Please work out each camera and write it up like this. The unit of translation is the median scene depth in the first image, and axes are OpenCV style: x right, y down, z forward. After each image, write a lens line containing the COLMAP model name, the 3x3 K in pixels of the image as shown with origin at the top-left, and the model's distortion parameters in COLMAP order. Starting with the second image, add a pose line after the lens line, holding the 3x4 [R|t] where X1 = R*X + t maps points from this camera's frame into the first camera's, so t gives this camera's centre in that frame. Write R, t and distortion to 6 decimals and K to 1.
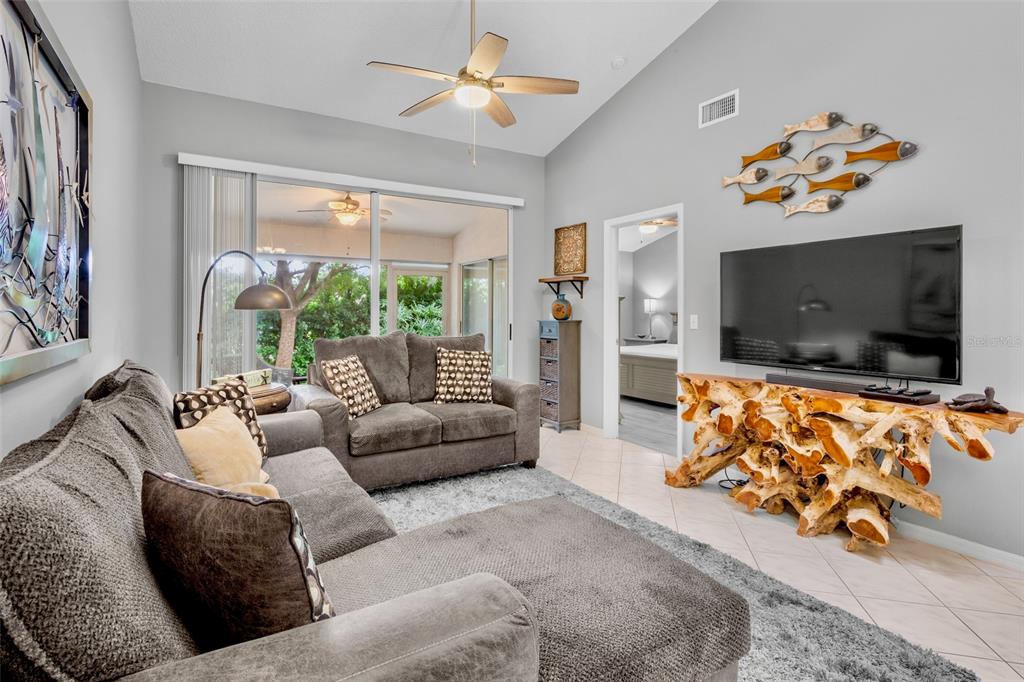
lens RADIAL K [[501.3, 0, 508.1], [0, 501.3, 313.4], [0, 0, 1]] dist [-0.014321, 0.000059]
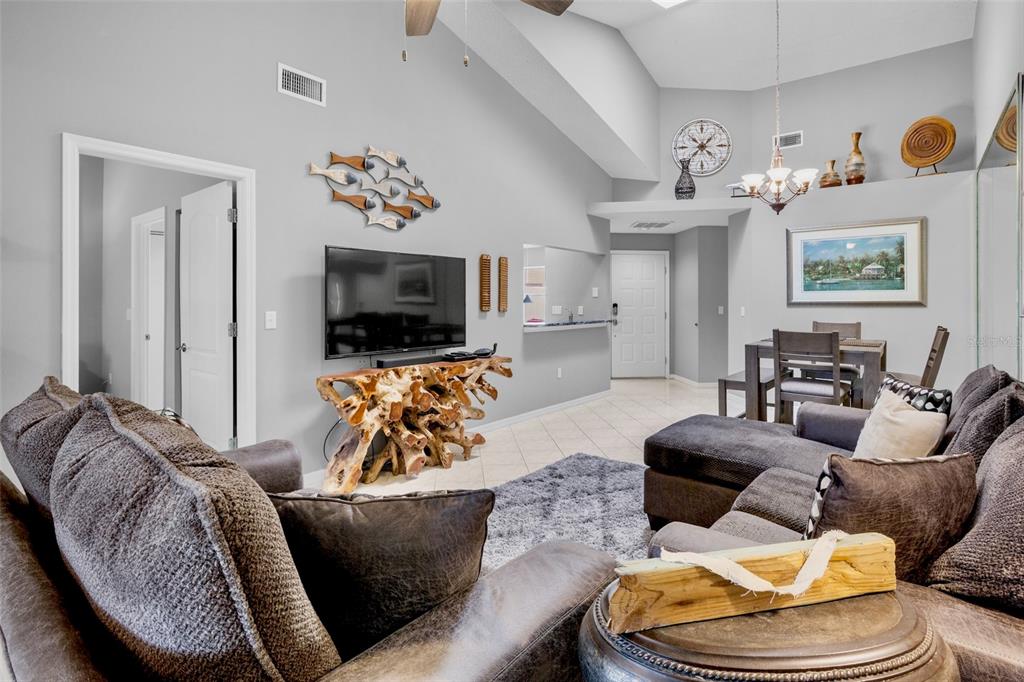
lens RADIAL K [[501.3, 0, 500.3], [0, 501.3, 300.7], [0, 0, 1]] dist [-0.014321, 0.000059]
pose [[-0.341185, -0.001022, 0.939996, -0.717674], [-0.000045, 0.999999, 0.001070, -0.020642], [-0.939996, 0.000323, -0.341184, 1.241062]]
